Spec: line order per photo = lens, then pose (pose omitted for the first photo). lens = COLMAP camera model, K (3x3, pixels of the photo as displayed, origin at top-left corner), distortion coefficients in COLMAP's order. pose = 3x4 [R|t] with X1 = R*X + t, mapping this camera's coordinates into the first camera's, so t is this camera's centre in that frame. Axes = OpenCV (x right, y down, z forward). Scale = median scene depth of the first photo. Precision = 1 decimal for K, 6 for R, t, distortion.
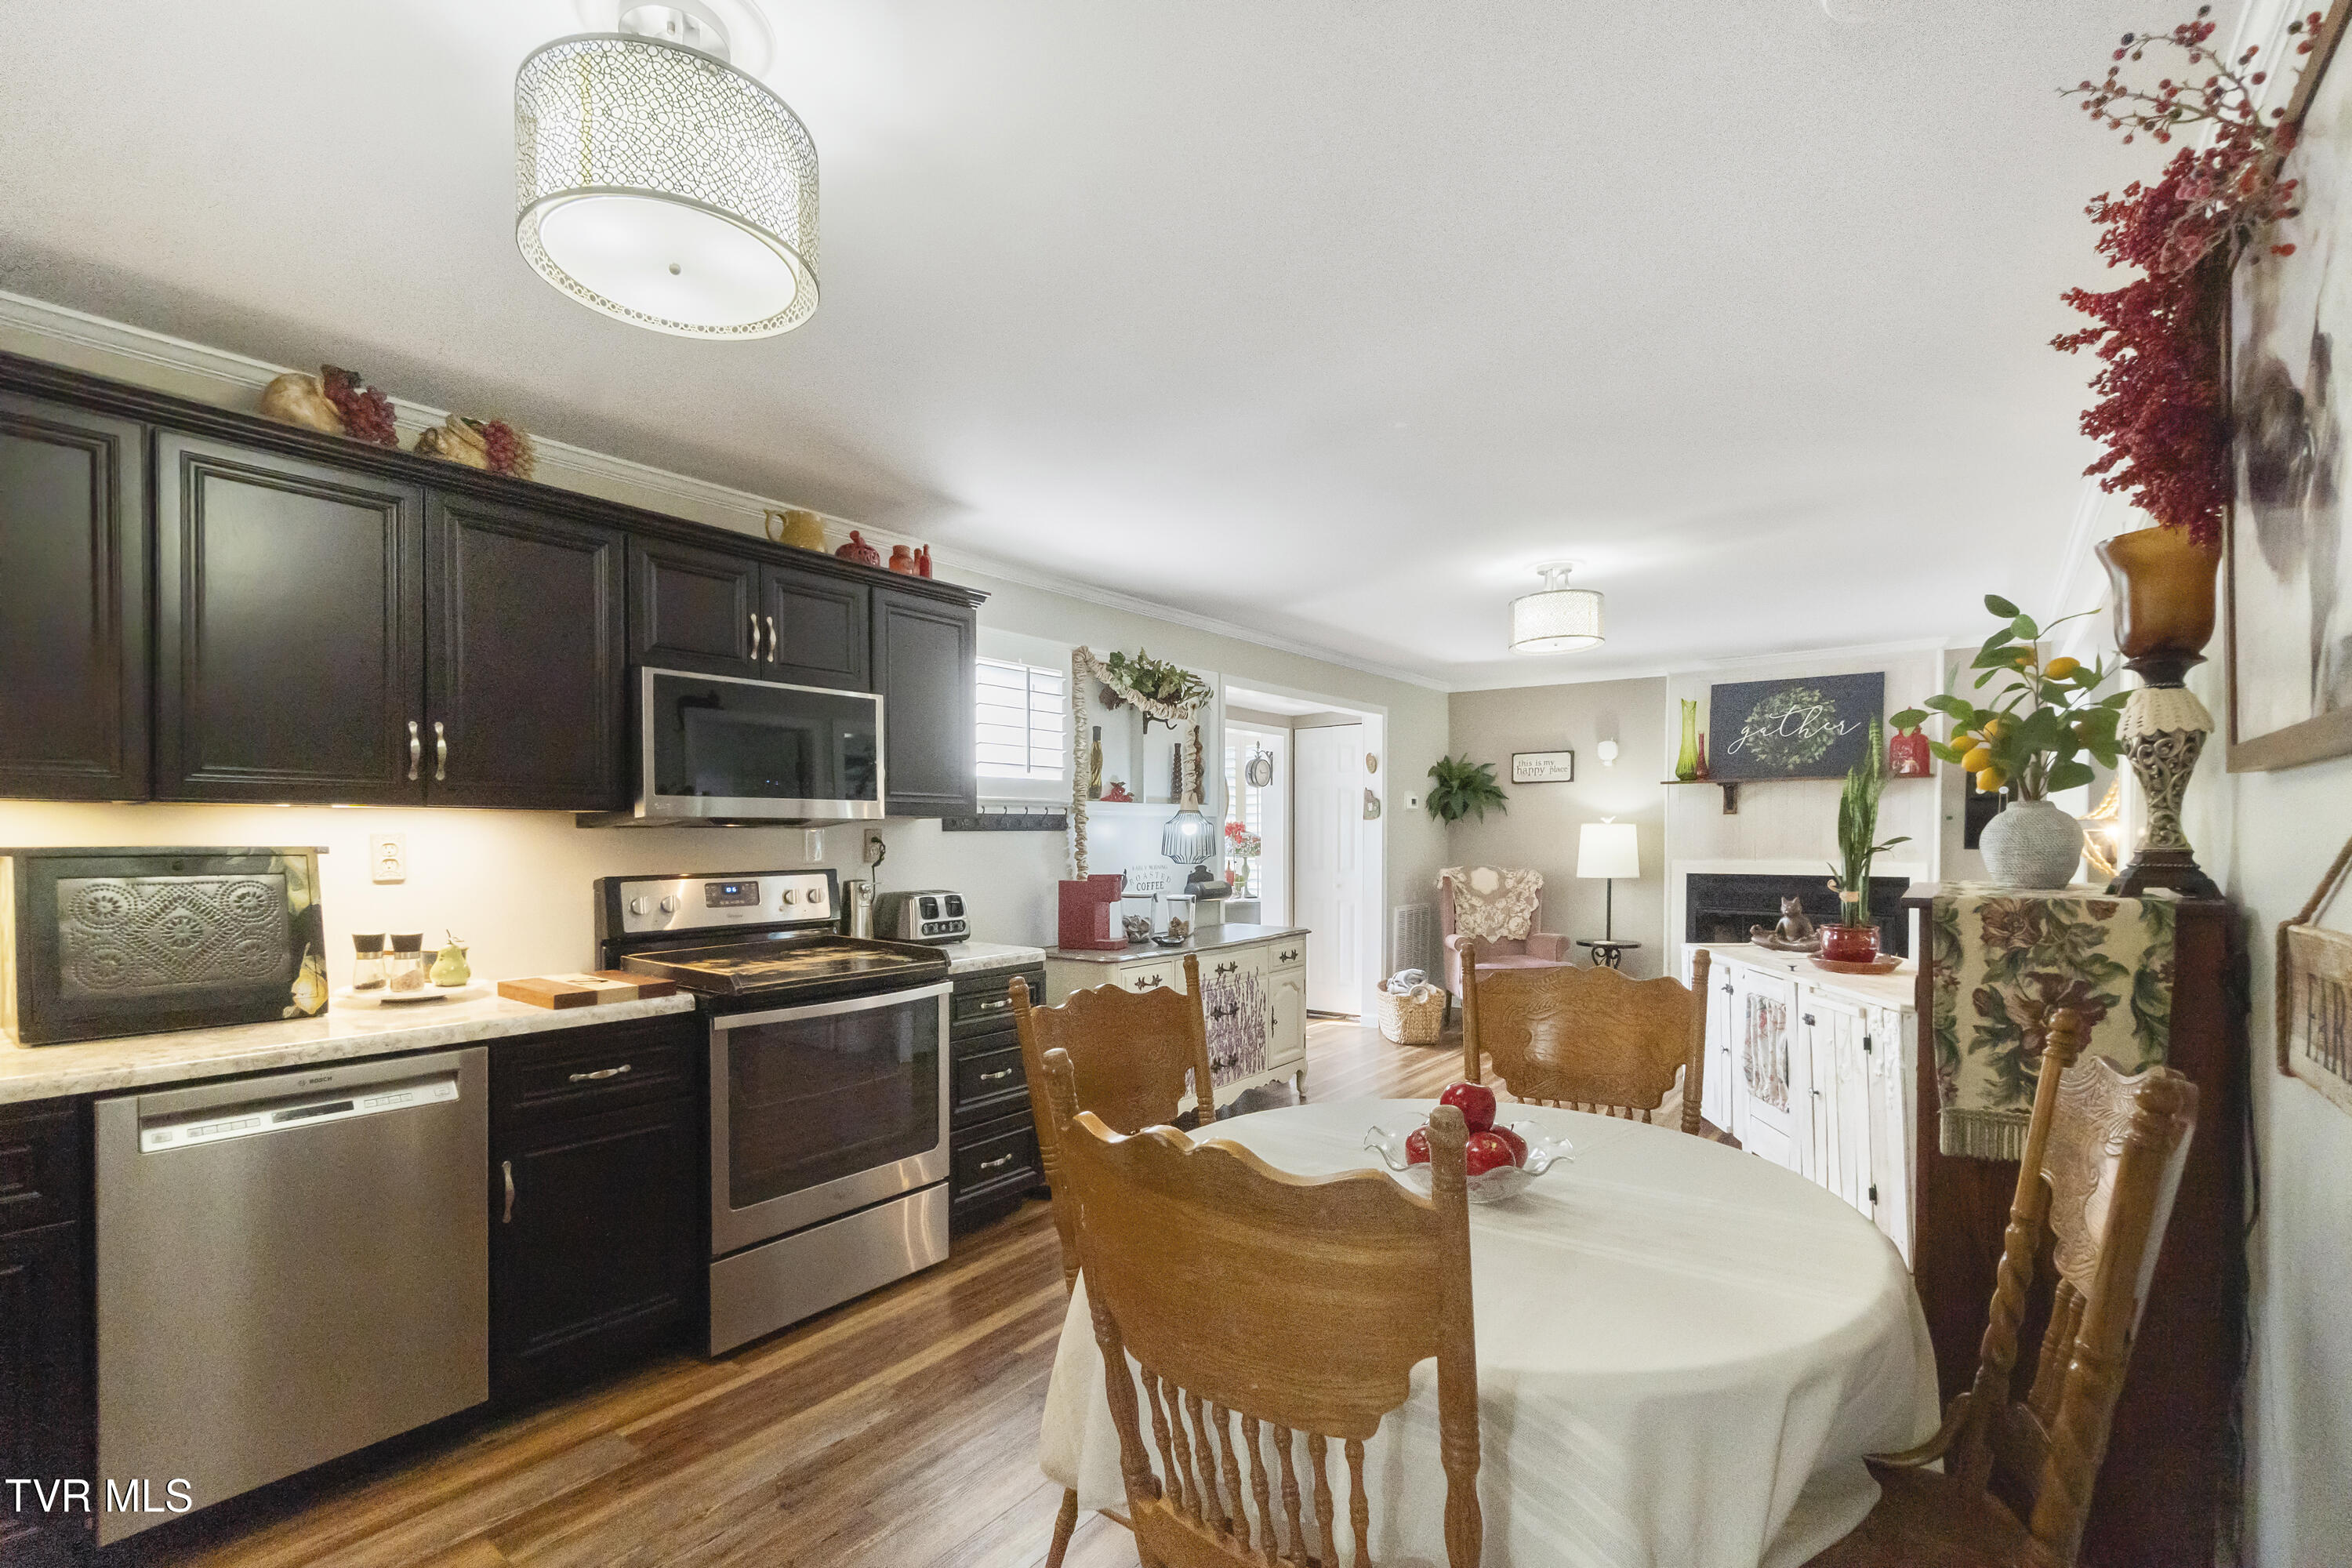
lens RADIAL K [[1020.0, 0, 1154.5], [0, 1020.0, 855.6], [0, 0, 1]] dist [-0.005680, 0.001046]
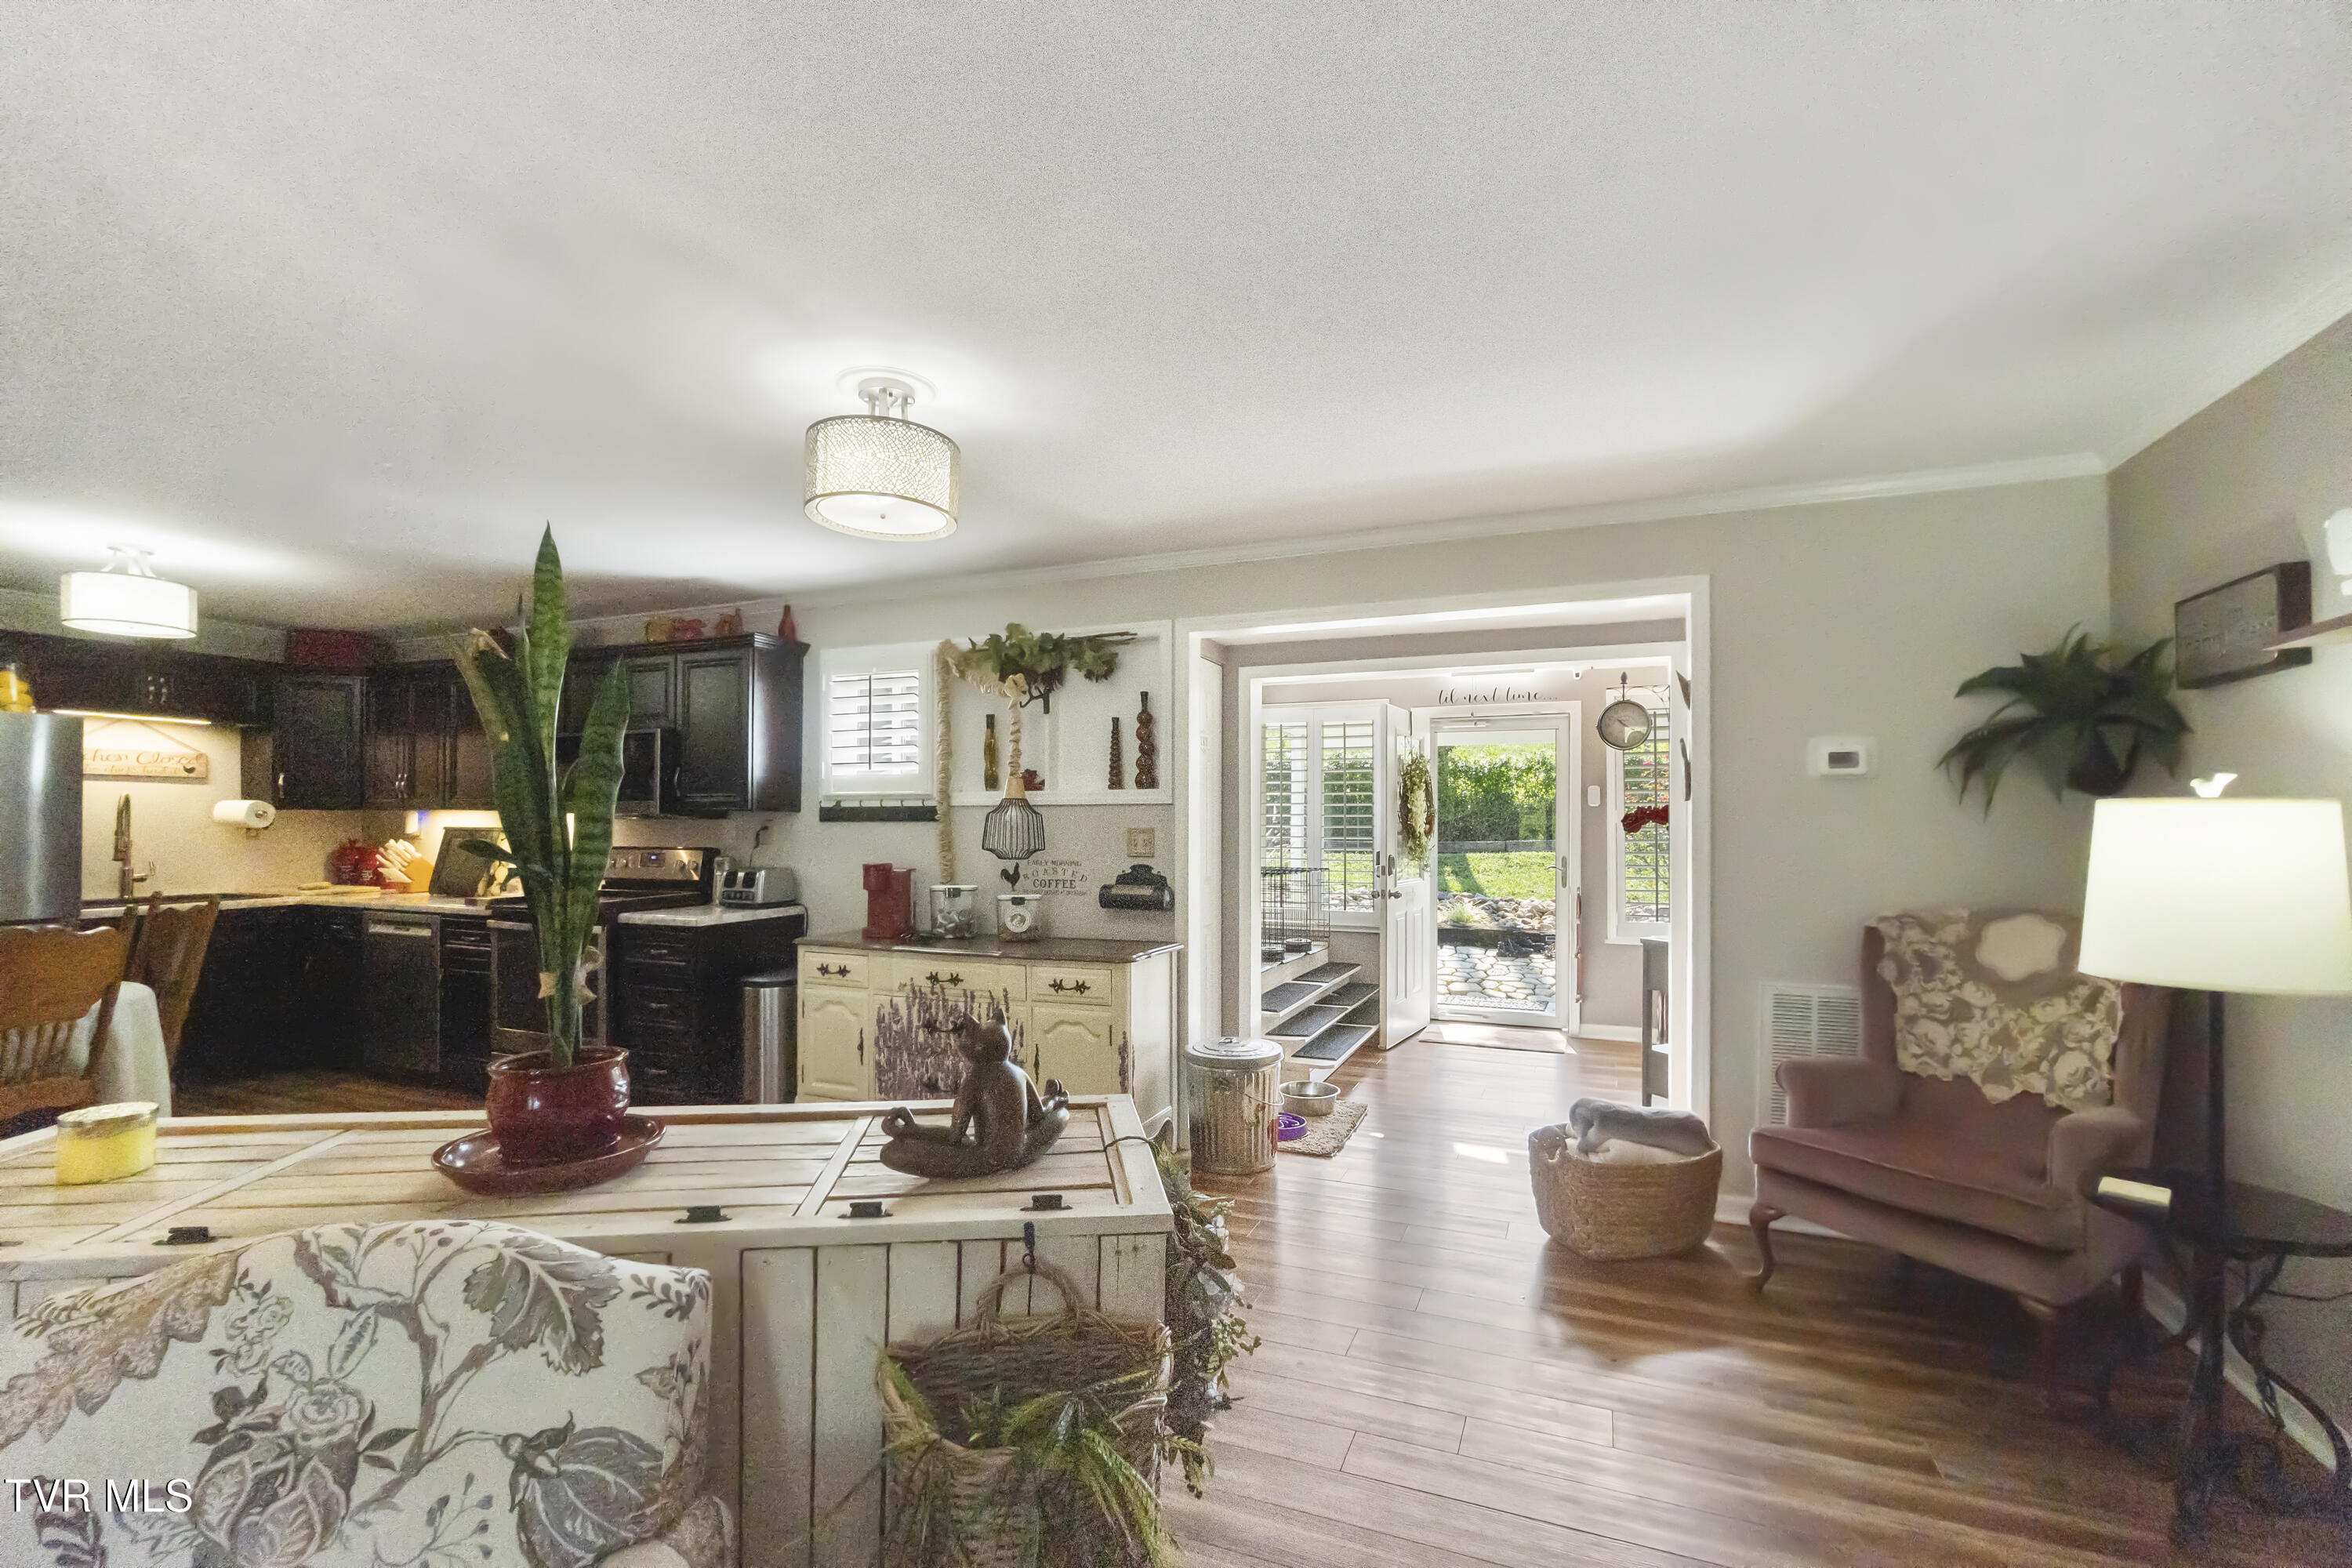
lens RADIAL K [[1020.0, 0, 1179.7], [0, 1020.0, 816.0], [0, 0, 1]] dist [-0.005680, 0.001046]
pose [[0.277774, -0.002722, -0.960643, 0.973959], [-0.023161, 0.999686, -0.009529, -0.025828], [0.960367, 0.024896, 0.277624, 0.952772]]
